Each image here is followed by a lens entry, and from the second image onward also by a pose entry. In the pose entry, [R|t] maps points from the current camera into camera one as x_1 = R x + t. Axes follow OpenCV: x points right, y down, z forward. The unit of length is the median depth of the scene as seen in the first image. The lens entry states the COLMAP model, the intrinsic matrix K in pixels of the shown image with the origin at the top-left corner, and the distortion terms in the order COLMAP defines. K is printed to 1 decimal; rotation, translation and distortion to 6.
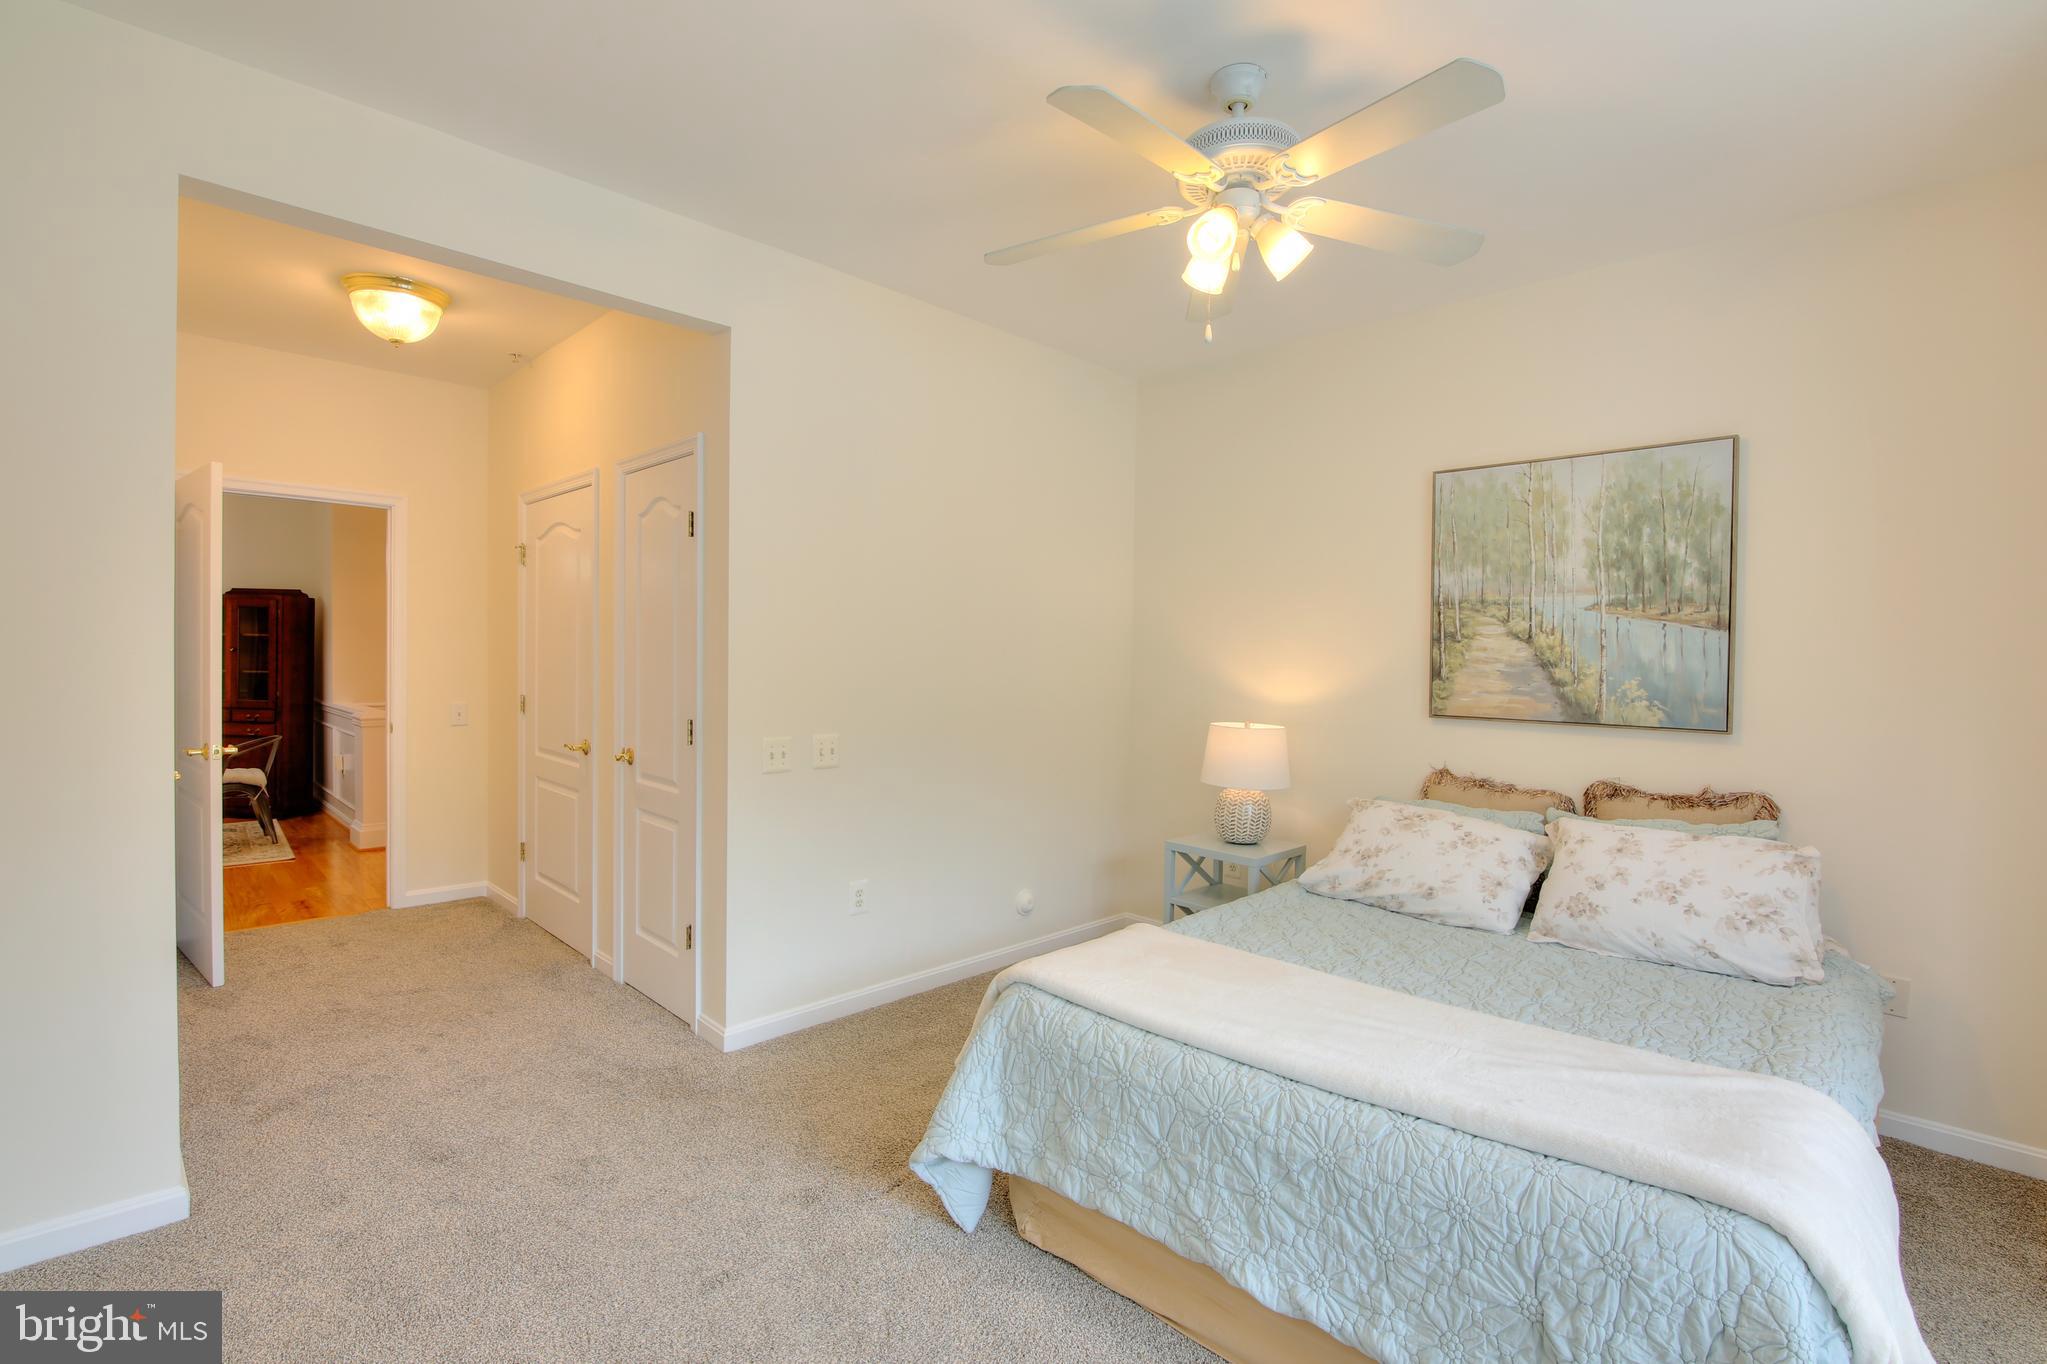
lens RADIAL K [[933.3, 0, 1018.8], [0, 933.3, 676.1], [0, 0, 1]] dist [-0.020300, 0.001044]
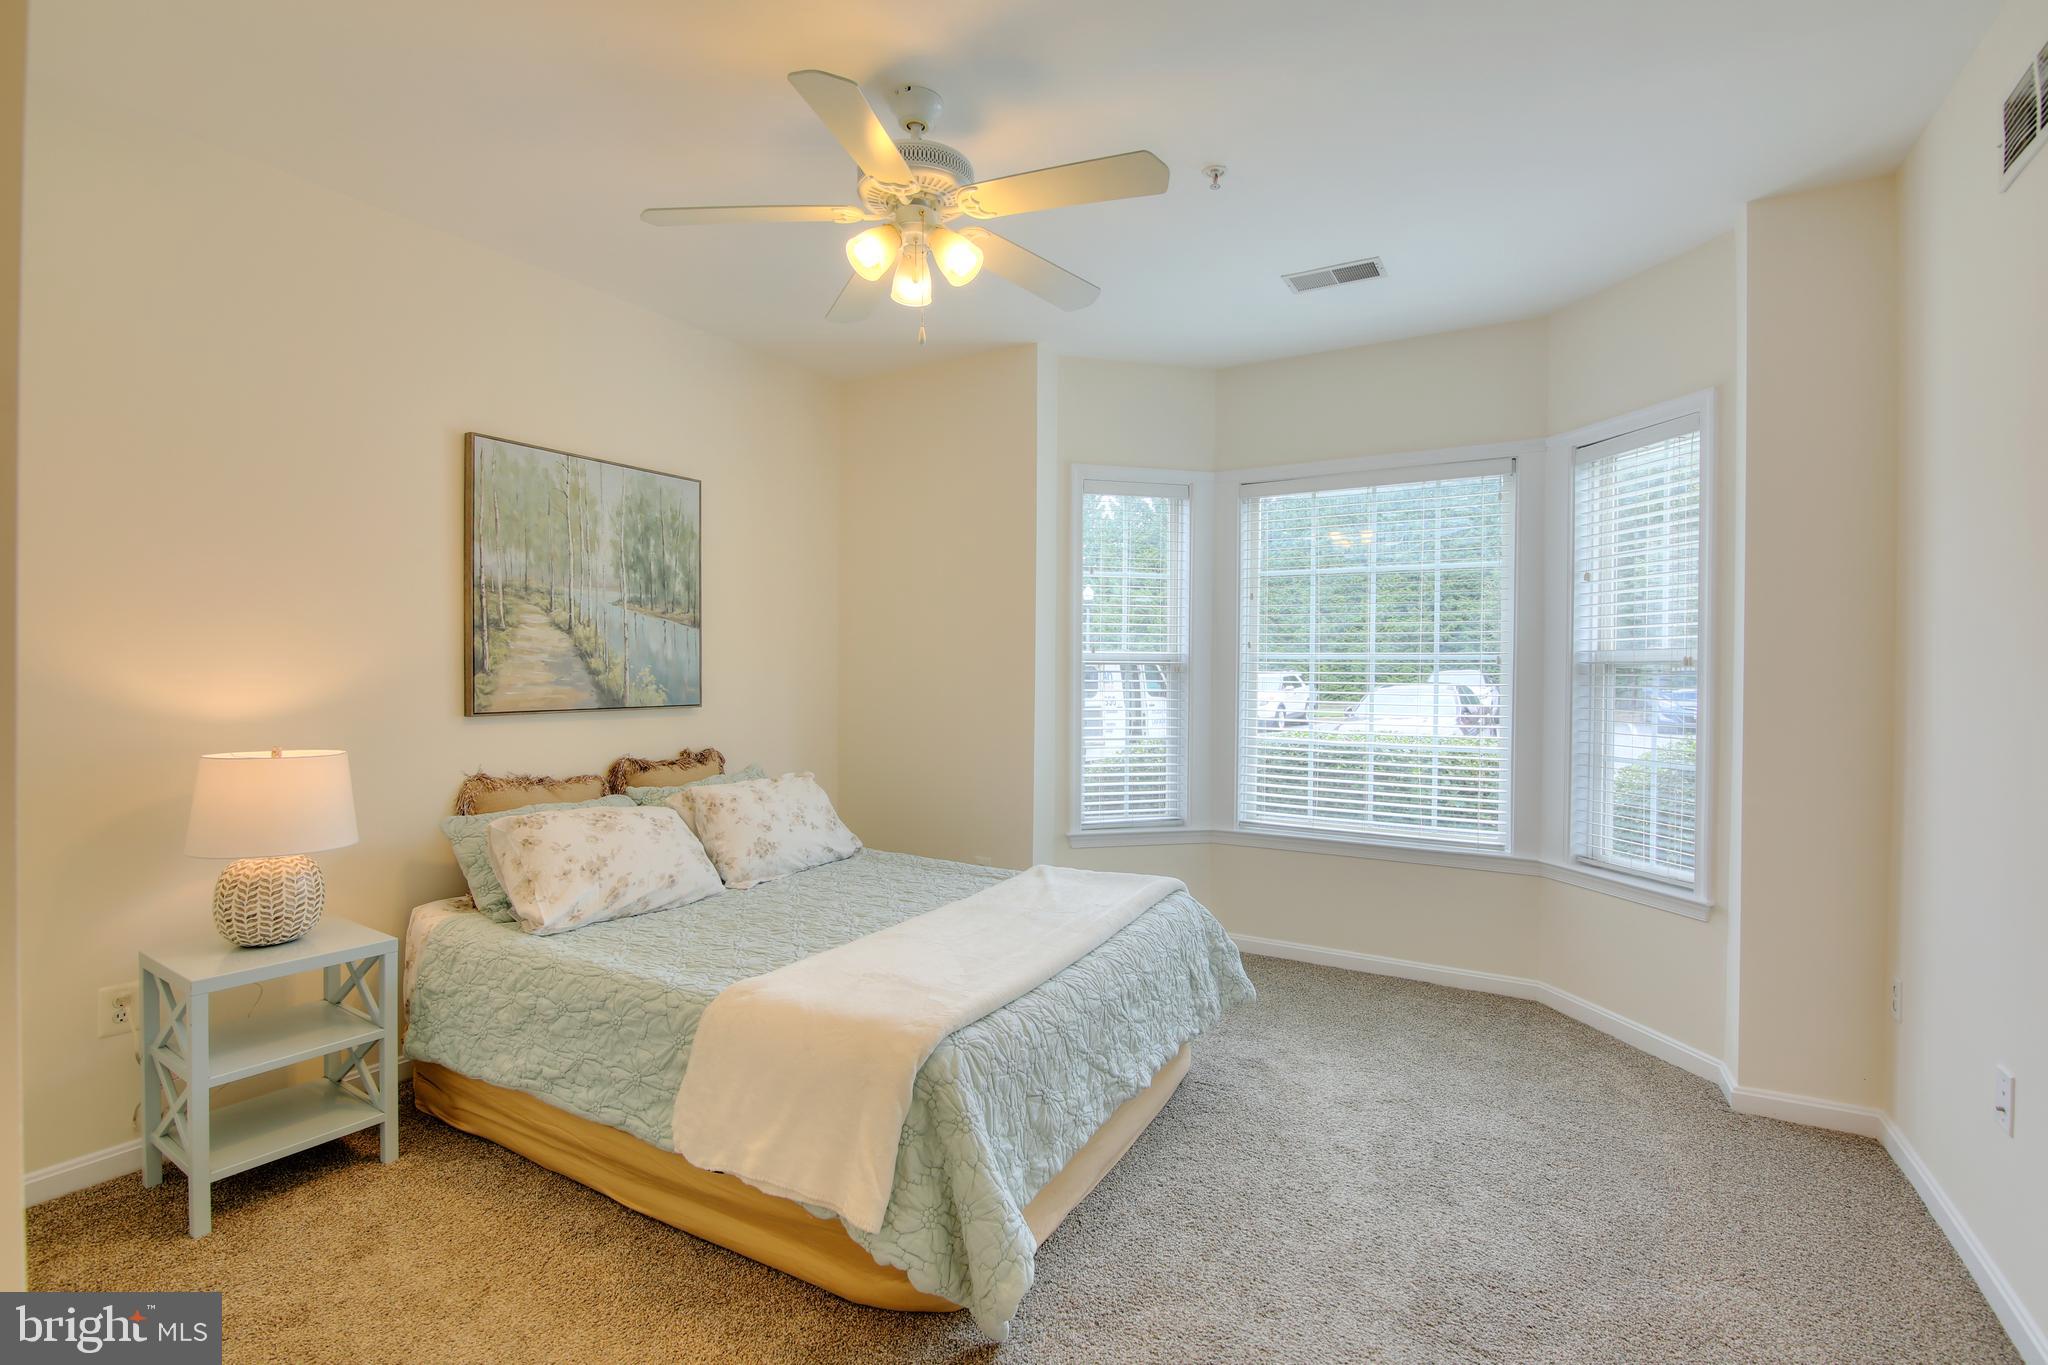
lens RADIAL K [[933.8, 0, 1019.3], [0, 933.8, 676.6], [0, 0, 1]] dist [-0.020300, 0.001044]
pose [[-0.238983, -0.026801, 0.970654, -0.565982], [0.013910, 0.999422, 0.031020, -0.013737], [-0.970924, 0.020915, -0.238472, 0.784477]]
